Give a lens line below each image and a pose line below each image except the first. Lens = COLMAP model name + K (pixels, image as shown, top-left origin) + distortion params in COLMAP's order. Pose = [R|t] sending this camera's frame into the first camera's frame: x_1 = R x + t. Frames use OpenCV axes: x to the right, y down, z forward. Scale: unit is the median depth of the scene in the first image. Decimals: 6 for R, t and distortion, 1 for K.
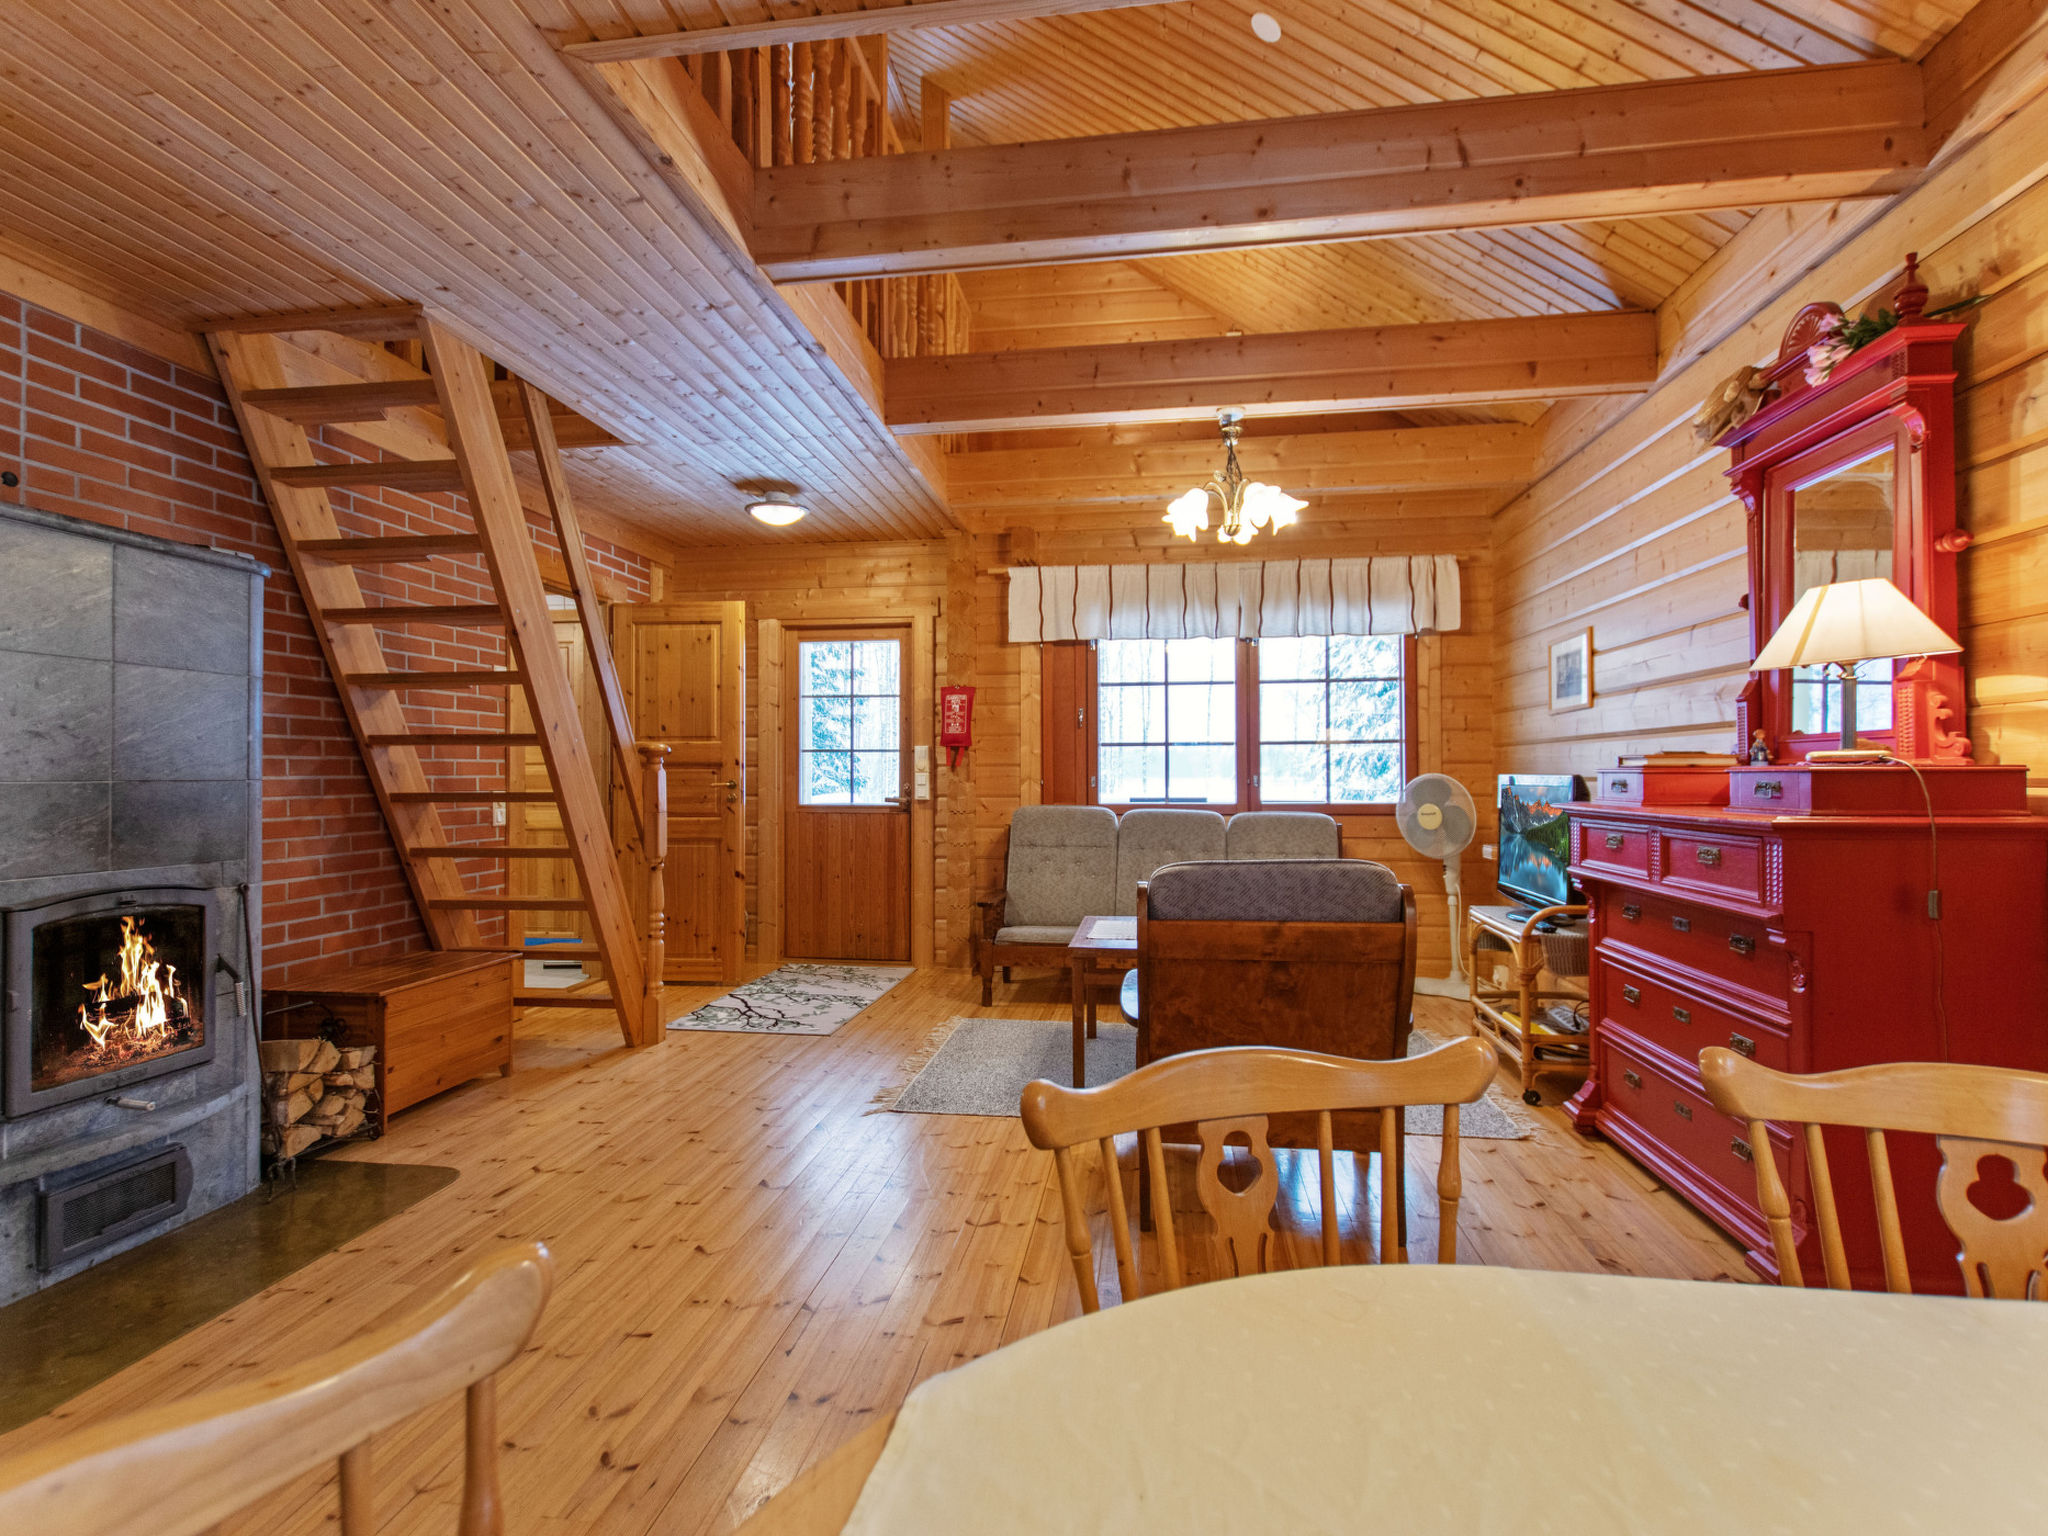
lens RADIAL K [[1026.7, 0, 1020.1], [0, 1026.7, 769.9], [0, 0, 1]] dist [0.004606, -0.002688]
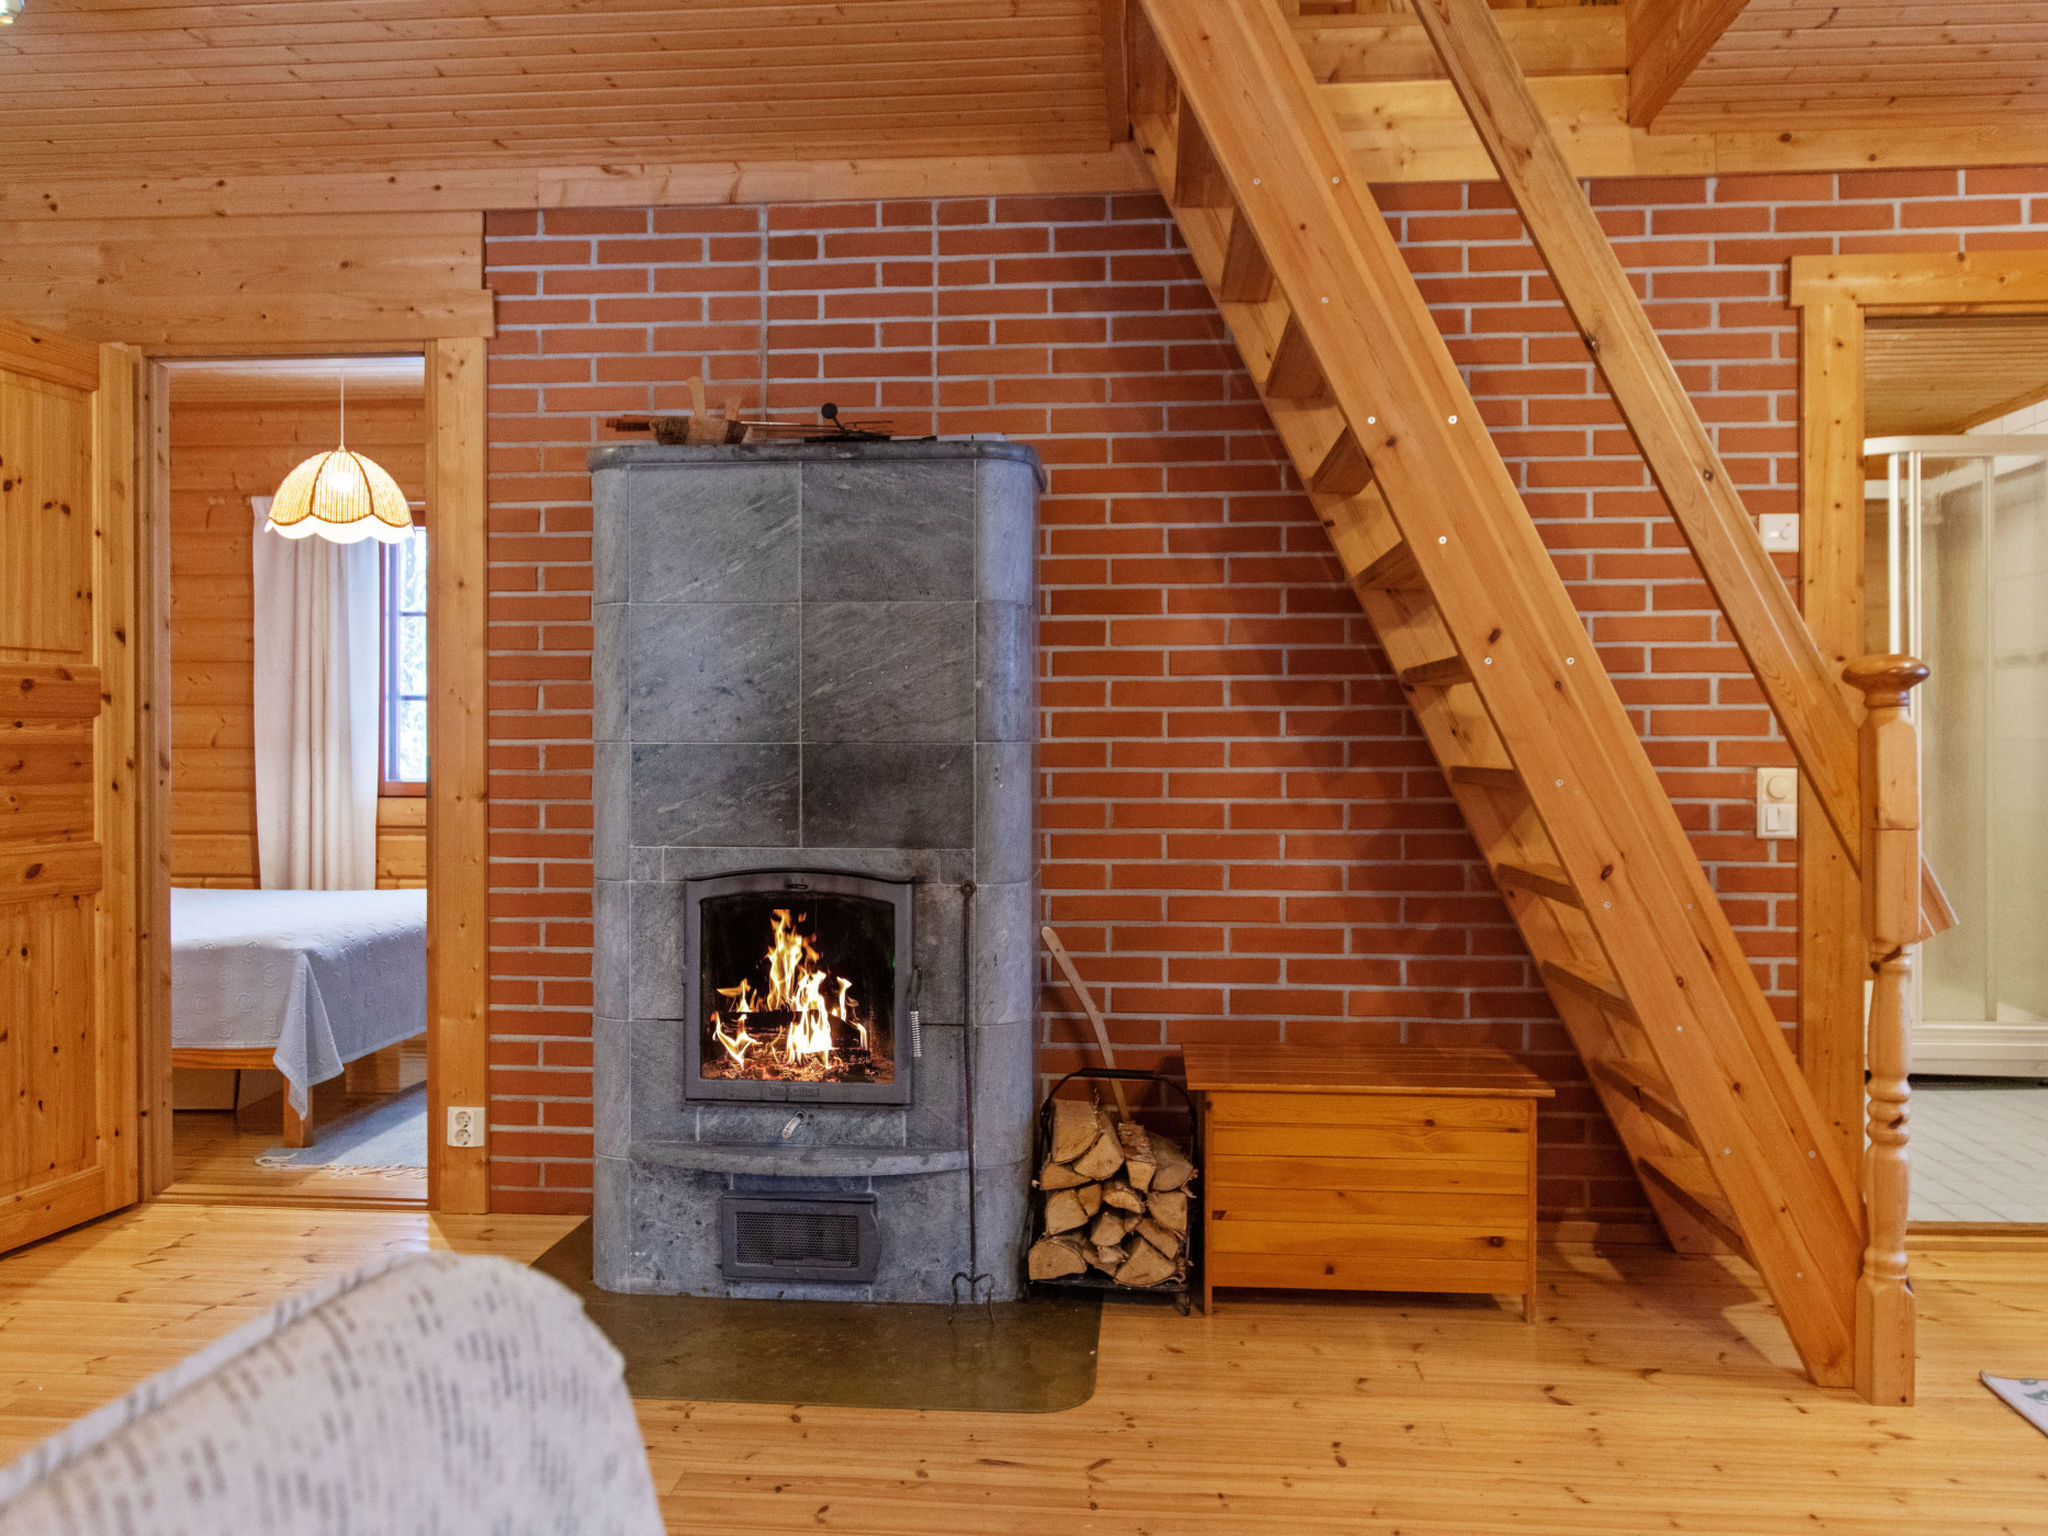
lens RADIAL K [[1568.7, 0, 1025.4], [0, 1568.7, 745.6], [0, 0, 1]] dist [0.005746, 0.003300]
pose [[0.050019, 0.006097, -0.998730, 0.345941], [0.004759, 0.999969, 0.006343, 0.005171], [0.998737, -0.005070, 0.049988, 0.911214]]
